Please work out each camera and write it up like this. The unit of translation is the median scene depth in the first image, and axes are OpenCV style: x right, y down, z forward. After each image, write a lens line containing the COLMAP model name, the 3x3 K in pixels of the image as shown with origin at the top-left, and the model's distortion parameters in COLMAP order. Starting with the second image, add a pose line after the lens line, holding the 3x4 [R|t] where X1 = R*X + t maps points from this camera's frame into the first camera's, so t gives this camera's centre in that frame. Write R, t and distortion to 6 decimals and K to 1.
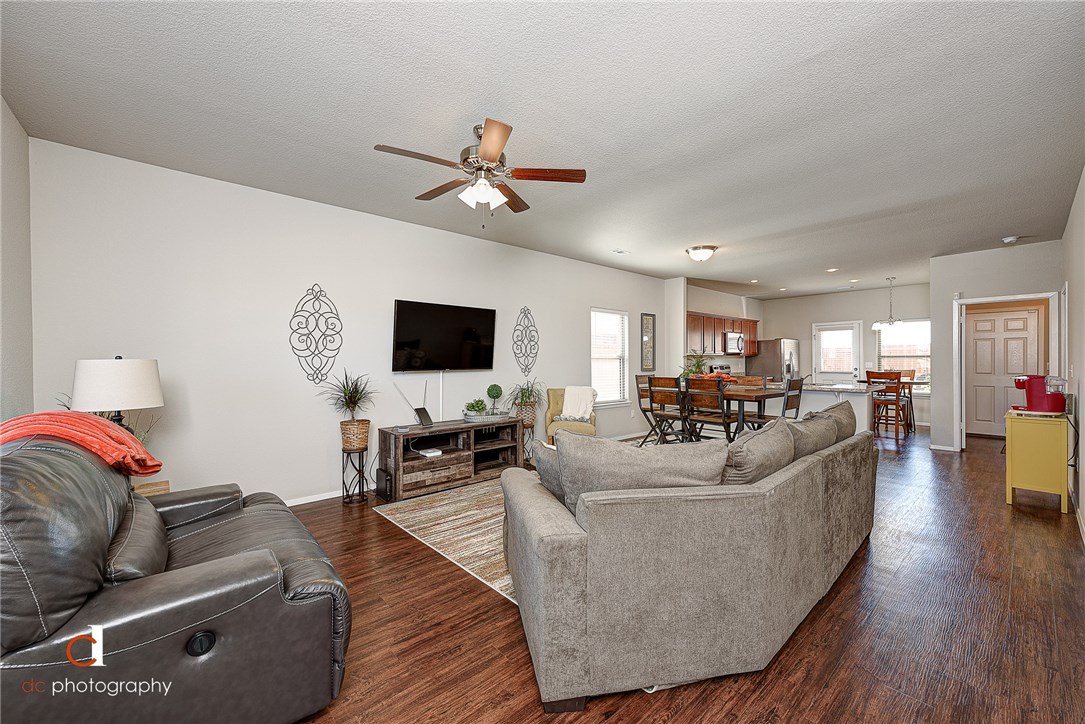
lens RADIAL K [[420.3, 0, 544.1], [0, 420.3, 362.2], [0, 0, 1]] dist [0.009860, 0.000010]
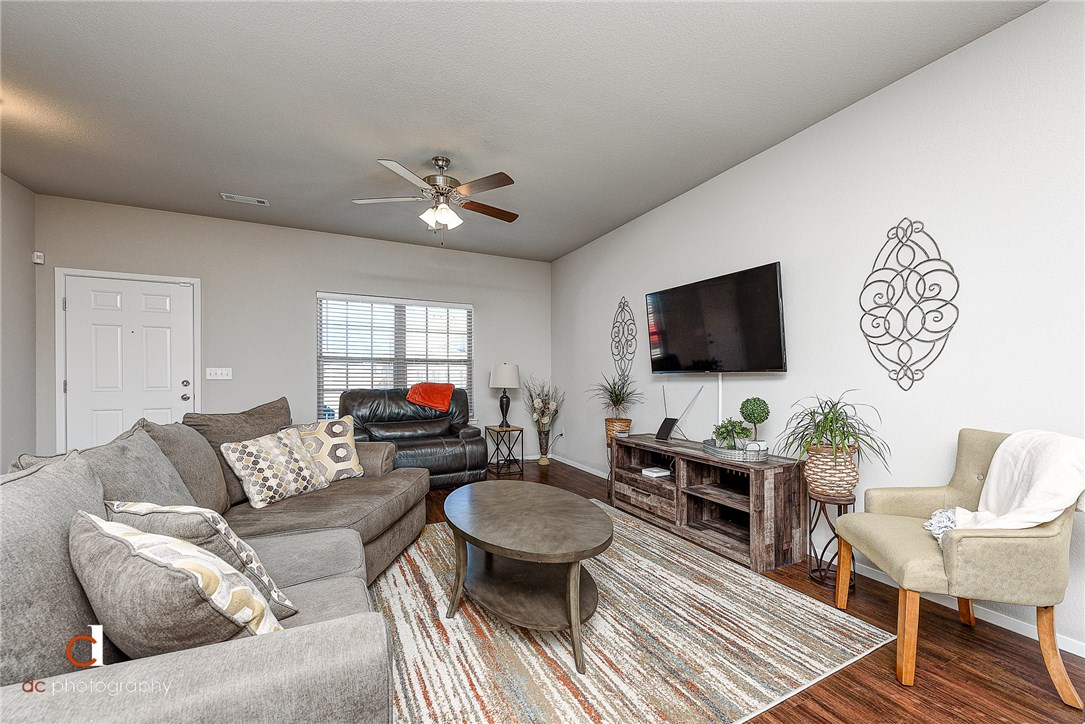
lens RADIAL K [[427.6, 0, 542.8], [0, 427.6, 376.2], [0, 0, 1]] dist [0.009435, -0.000262]
pose [[-0.259399, 0.001436, -0.965769, 0.361419], [-0.002317, 0.999995, 0.002109, 0.016241], [0.965767, 0.002785, -0.259394, 0.612560]]
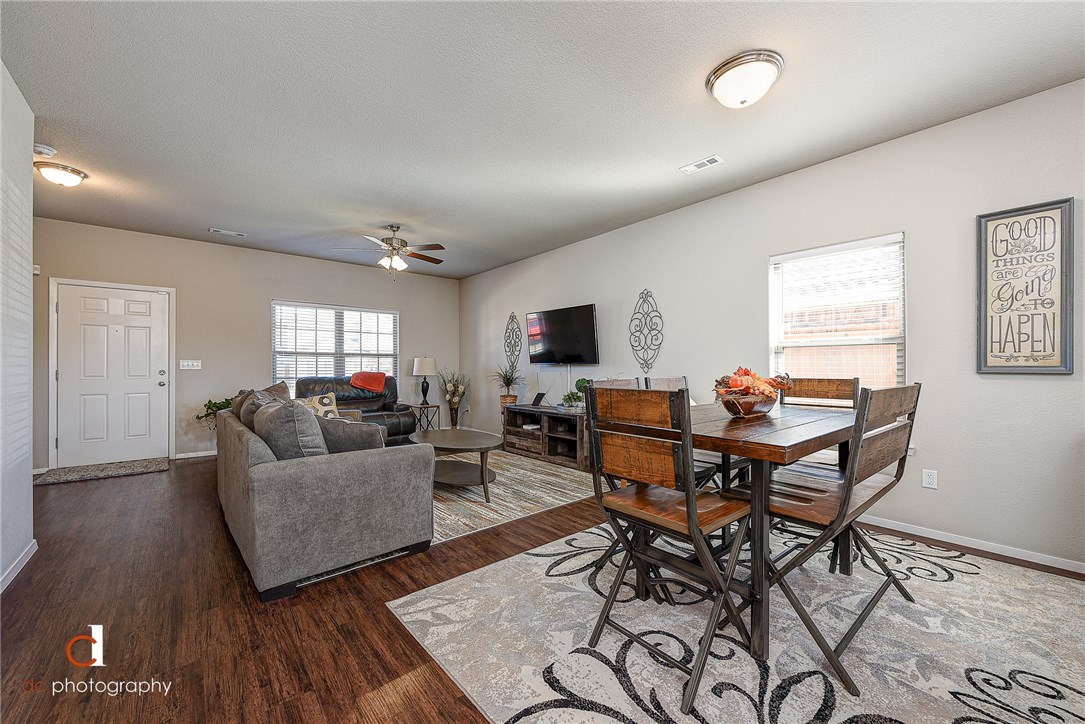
lens RADIAL K [[420.1, 0, 543.6], [0, 420.1, 366.4], [0, 0, 1]] dist [0.002860, 0.000064]
pose [[-0.017101, 0.000975, -0.999853, 0.633662], [-0.001965, 0.999998, 0.001008, 0.016012], [0.999852, 0.001982, -0.017099, 0.647099]]
